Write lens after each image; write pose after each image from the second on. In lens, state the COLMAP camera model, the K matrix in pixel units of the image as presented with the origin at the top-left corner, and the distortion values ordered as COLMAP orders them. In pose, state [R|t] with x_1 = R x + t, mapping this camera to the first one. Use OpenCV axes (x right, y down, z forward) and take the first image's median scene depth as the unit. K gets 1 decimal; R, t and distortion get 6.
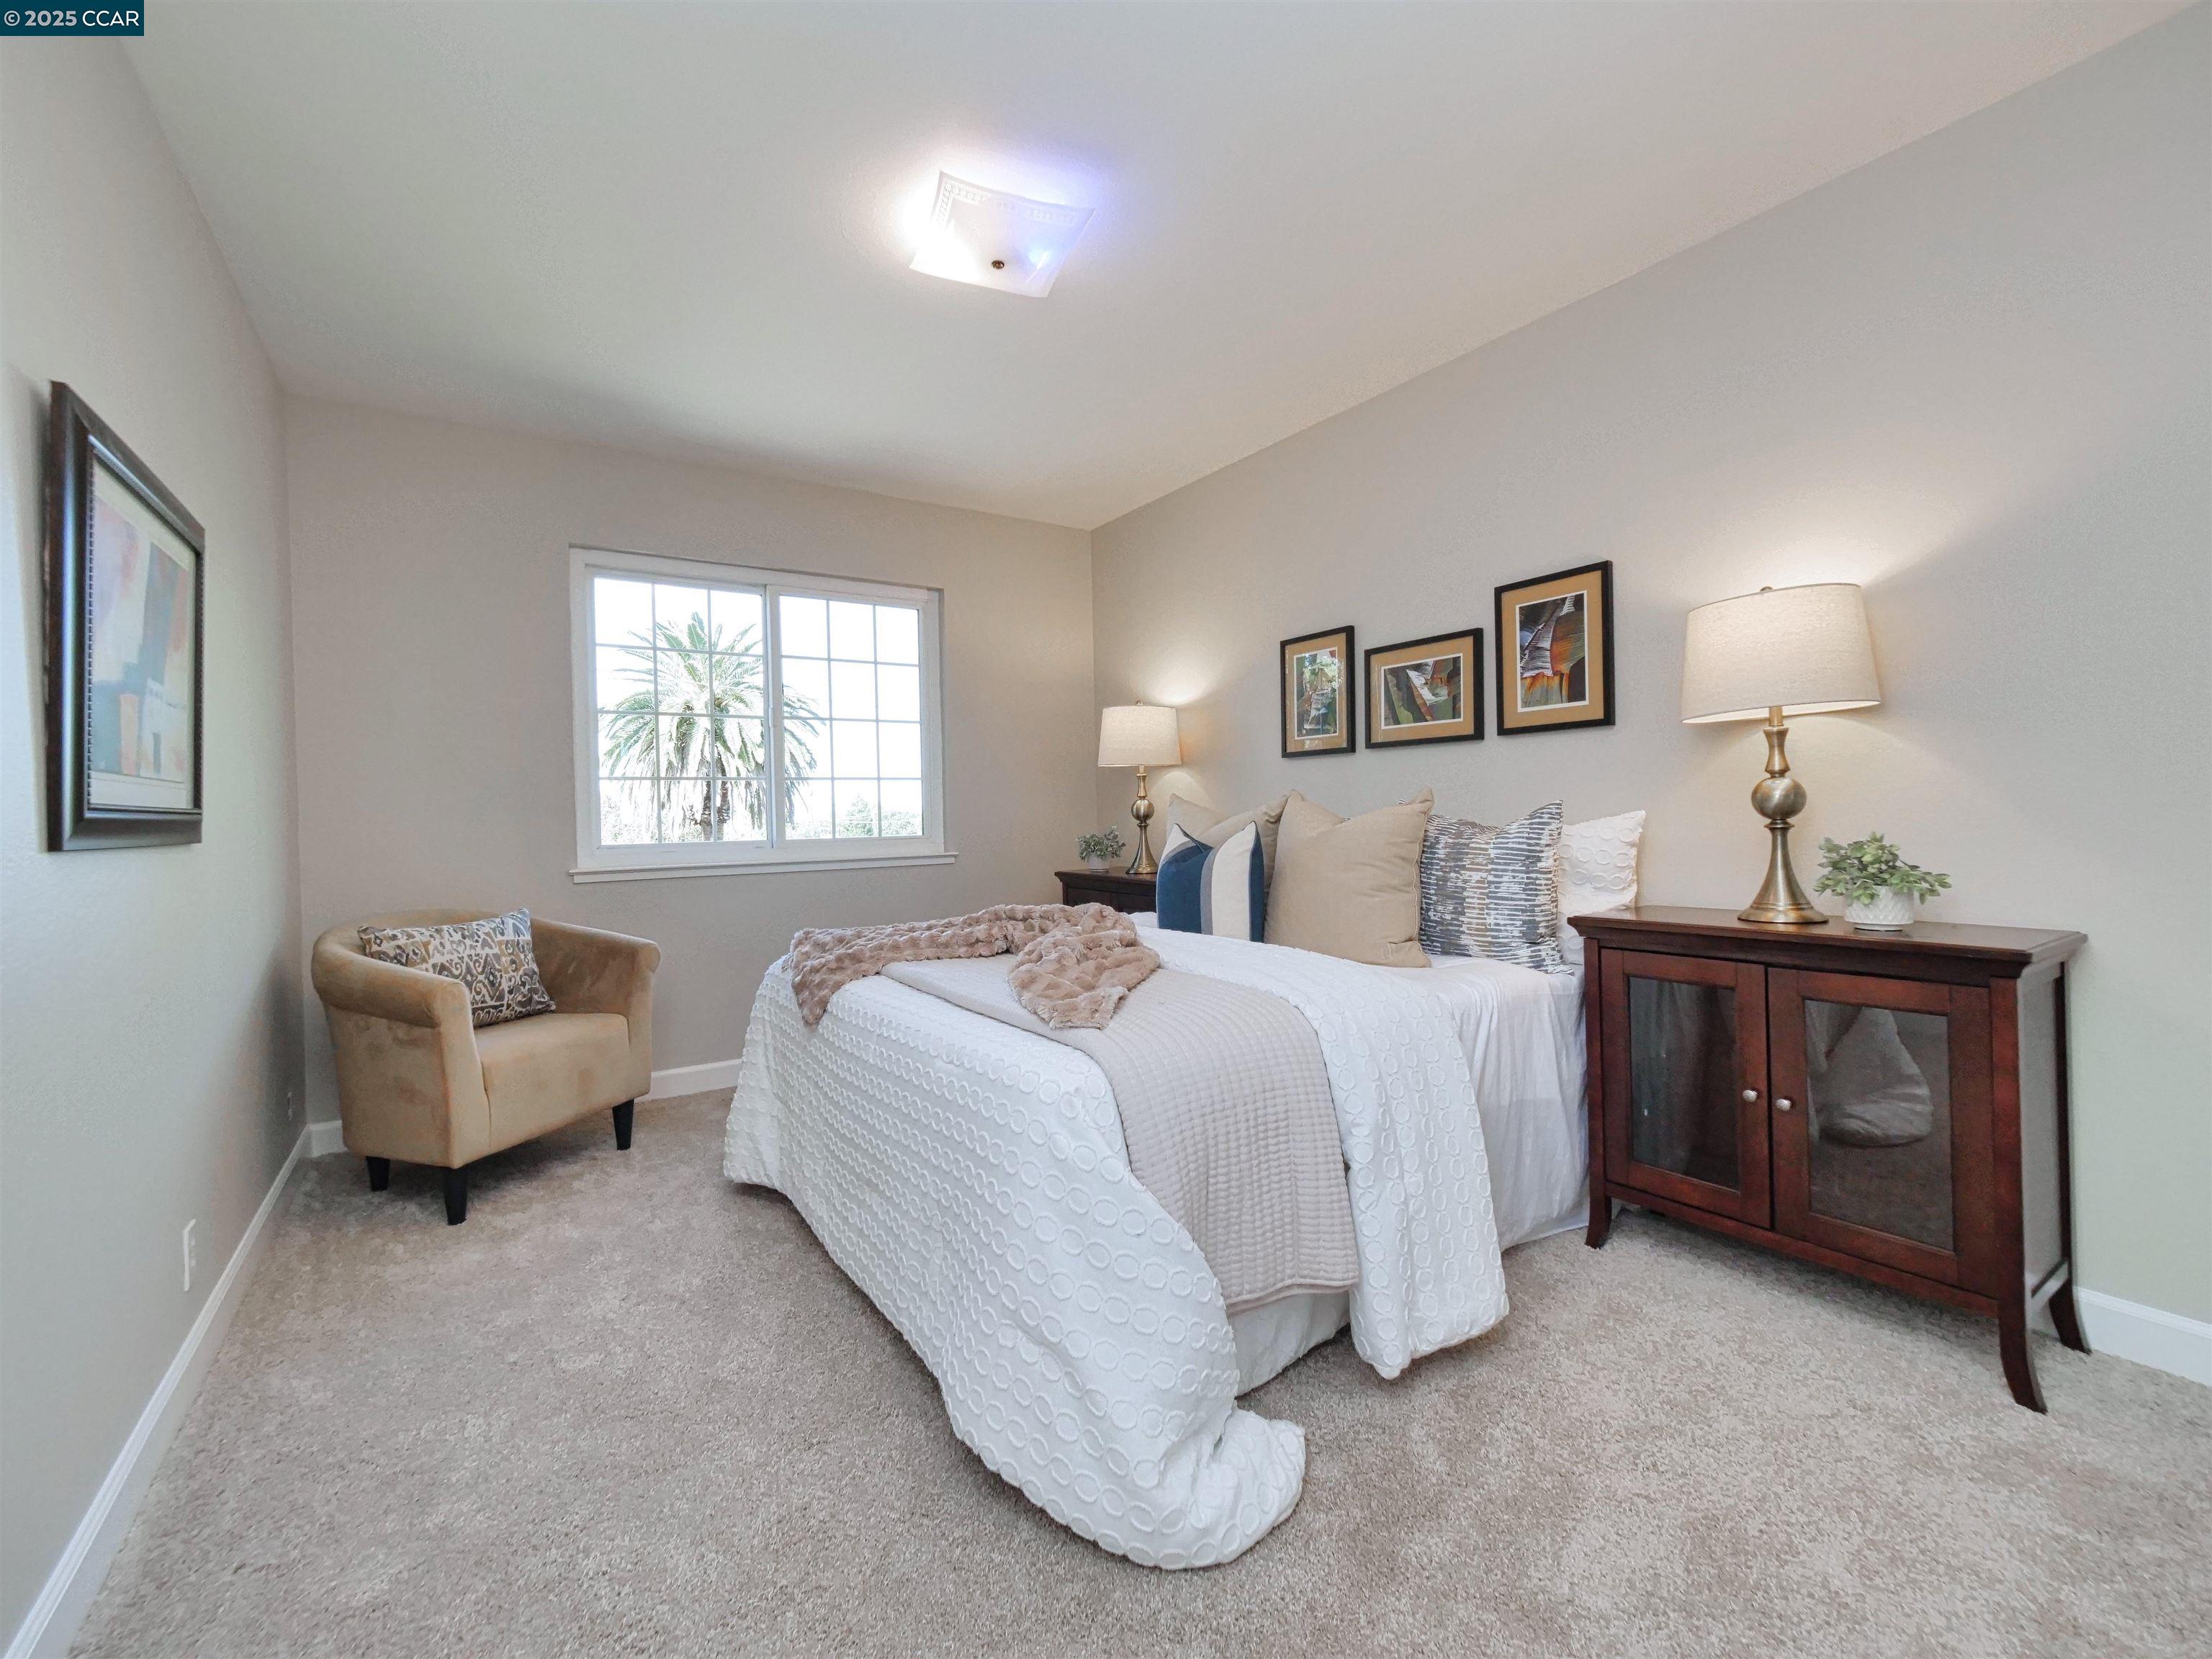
lens RADIAL K [[941.1, 0, 1077.9], [0, 941.1, 832.0], [0, 0, 1]] dist [-0.000875, -0.003795]
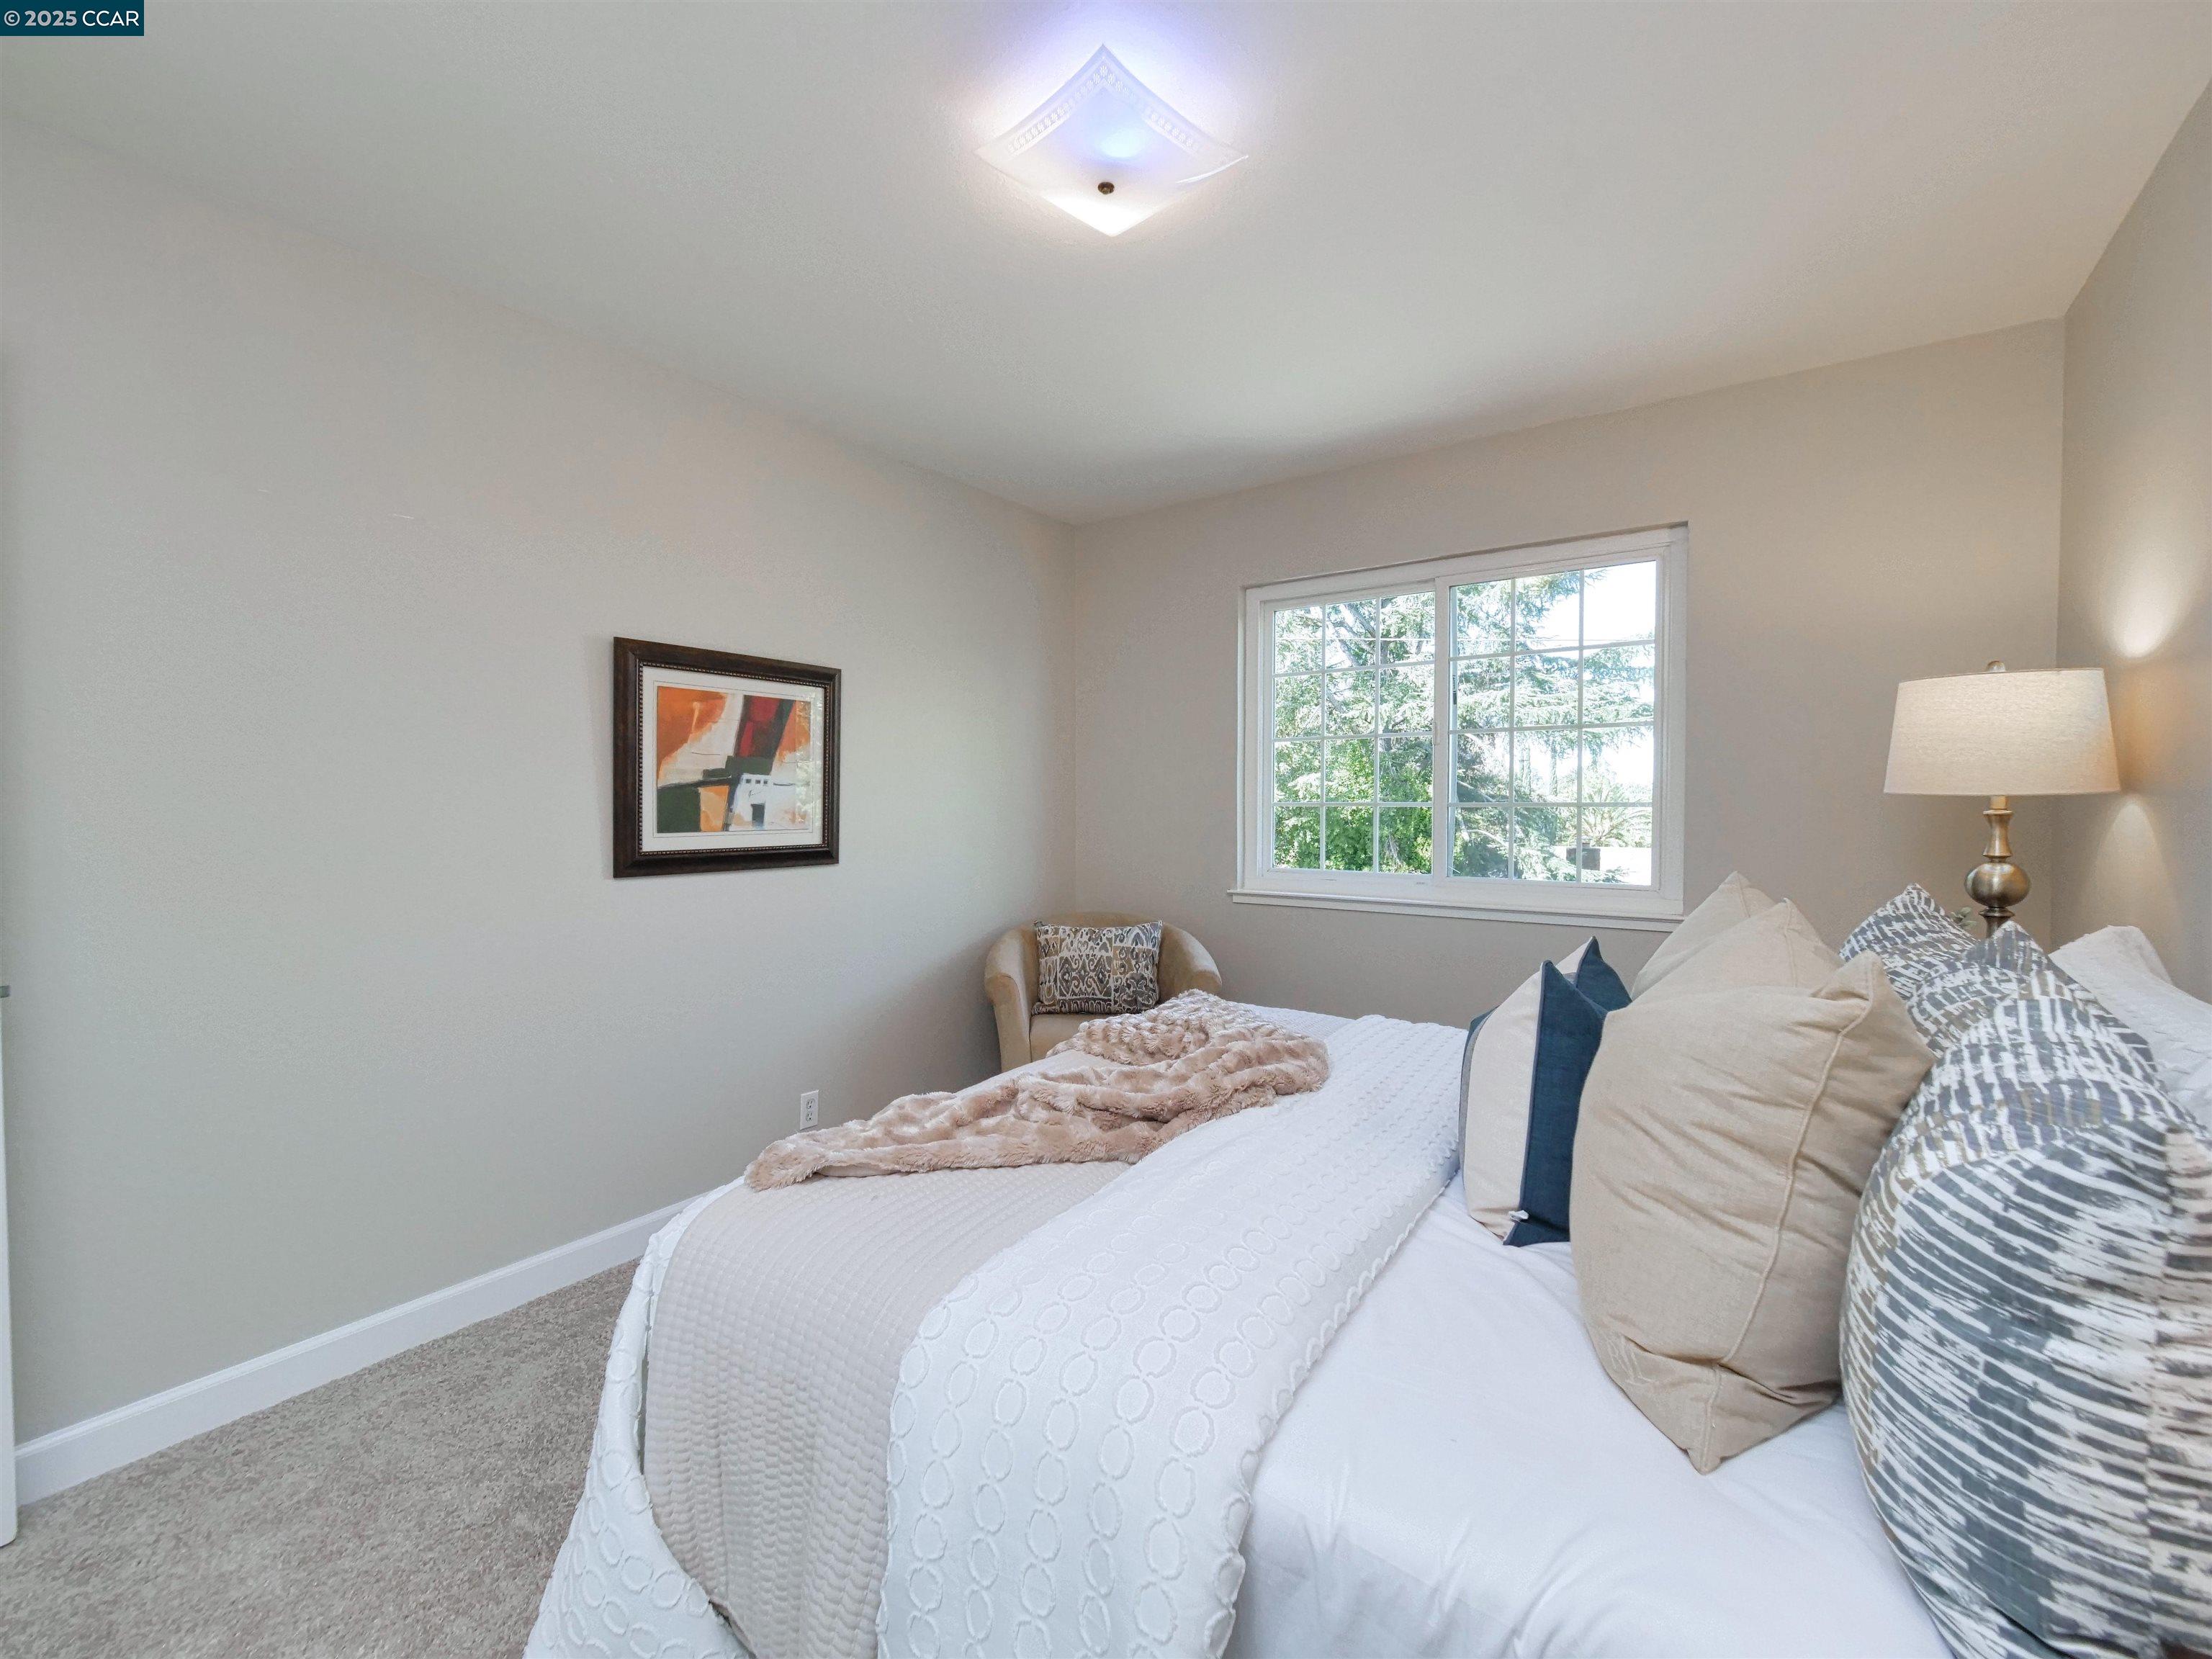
lens RADIAL K [[941.1, 0, 1077.9], [0, 941.1, 832.0], [0, 0, 1]] dist [-0.000875, -0.003795]
pose [[0.358045, 0.049510, -0.932391, 0.407751], [-0.026821, 0.998726, 0.042733, -0.068113], [0.933319, 0.009708, 0.358917, 0.441163]]
